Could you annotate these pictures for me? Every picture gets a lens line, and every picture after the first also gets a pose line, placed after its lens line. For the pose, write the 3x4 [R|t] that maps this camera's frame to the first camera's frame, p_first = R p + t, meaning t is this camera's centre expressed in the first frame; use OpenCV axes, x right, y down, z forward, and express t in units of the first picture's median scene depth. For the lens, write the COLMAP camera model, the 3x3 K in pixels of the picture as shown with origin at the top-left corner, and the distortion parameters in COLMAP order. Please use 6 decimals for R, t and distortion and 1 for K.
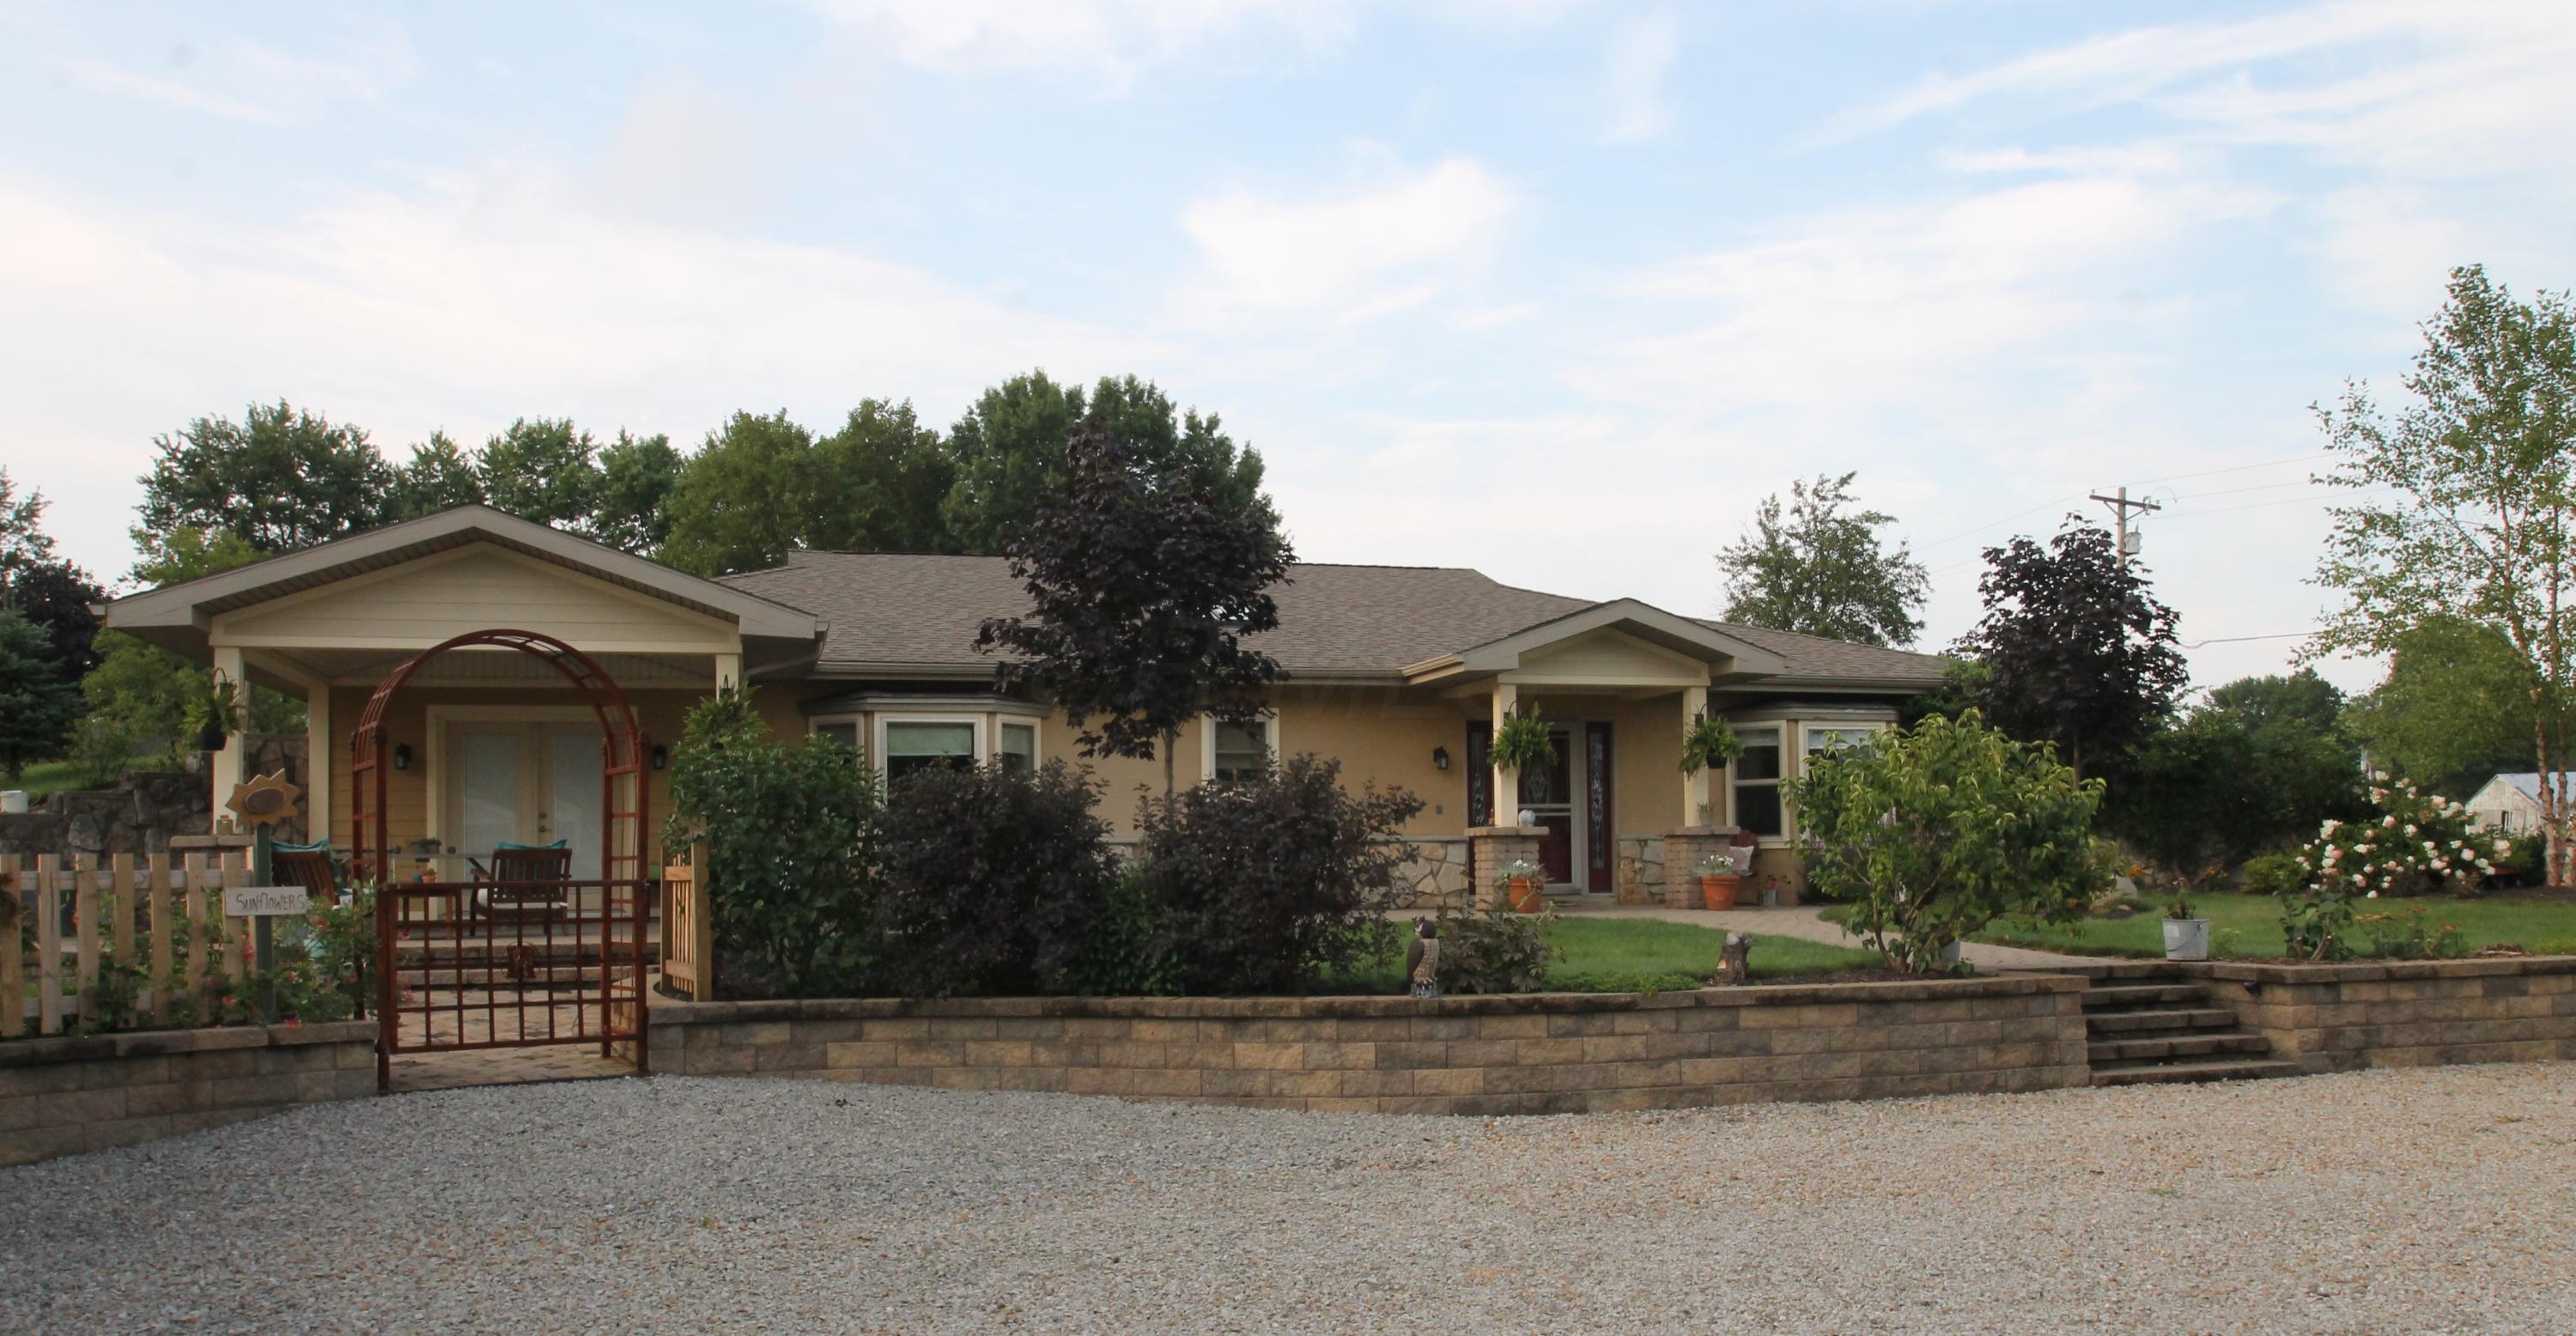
lens RADIAL K [[1962.3, 0, 1309.8], [0, 1962.3, 828.8], [0, 0, 1]] dist [-0.042017, 0.009809]
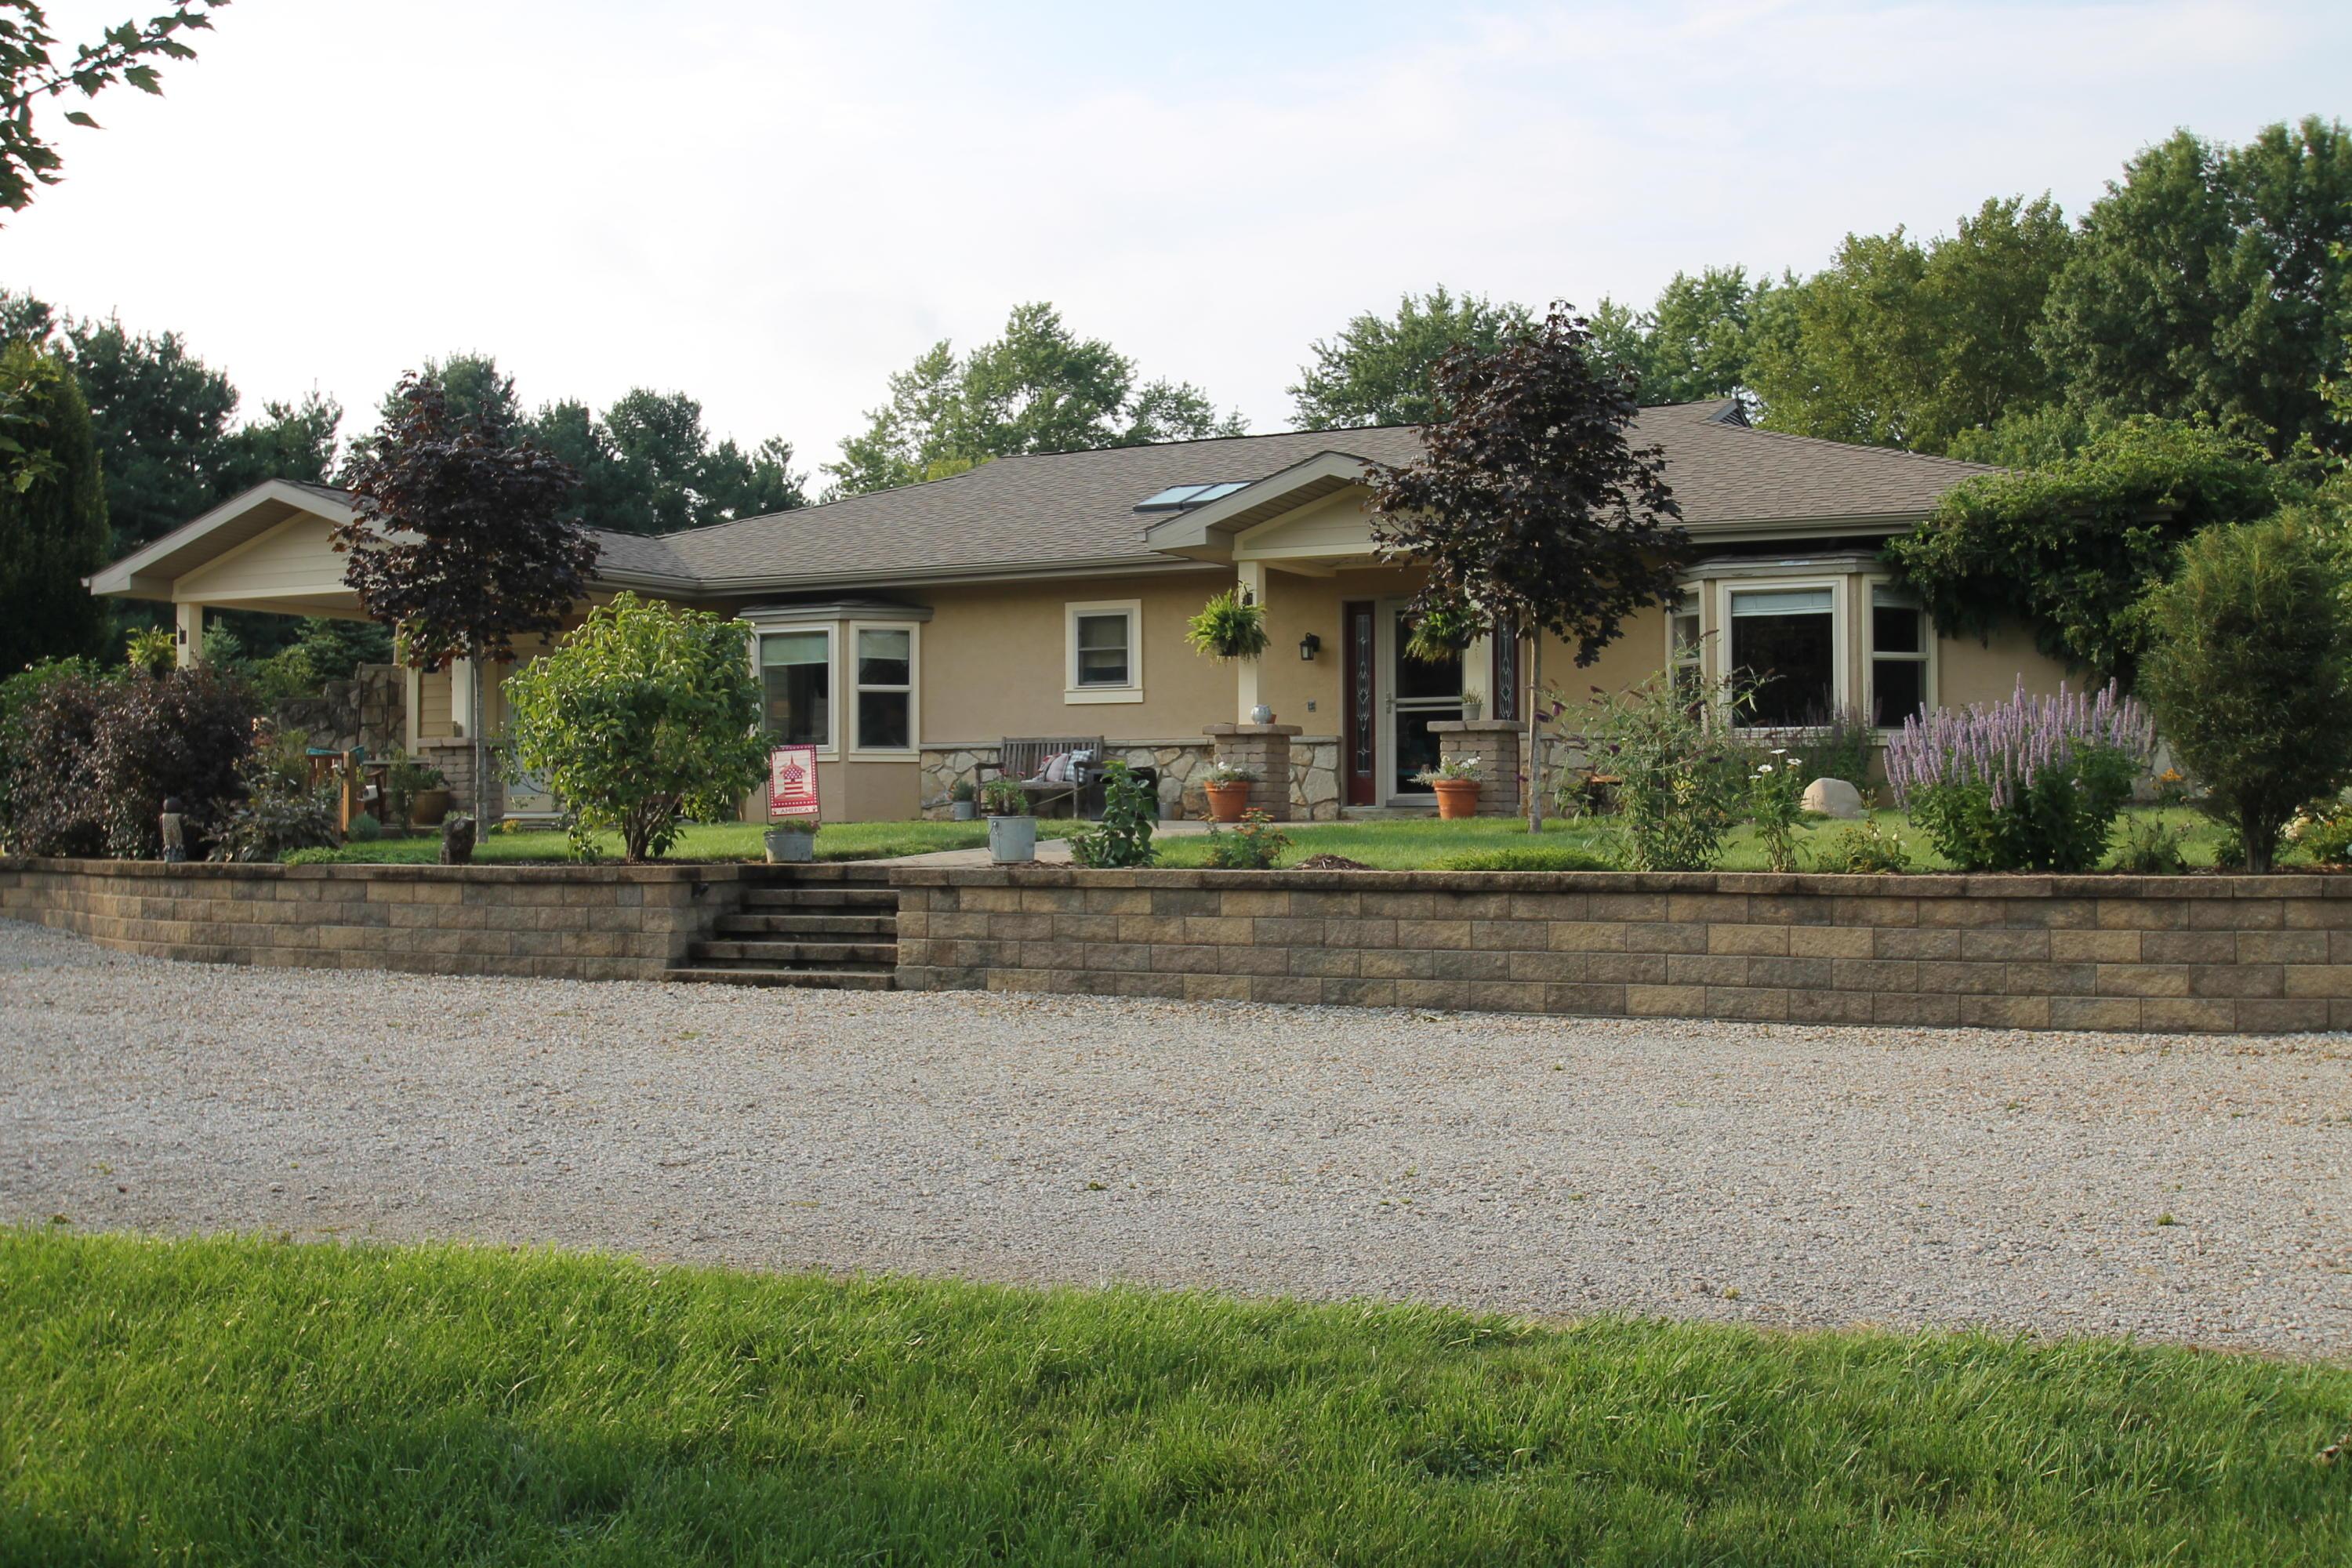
lens RADIAL K [[2514.3, 0, 1161.0], [0, 2514.3, 783.7], [0, 0, 1]] dist [-0.095042, 0.000000]
pose [[0.733212, 0.000000, -0.680000, 0.817590], [0.008588, 0.999920, 0.009261, 0.014341], [0.679946, -0.012630, 0.733154, 0.148658]]
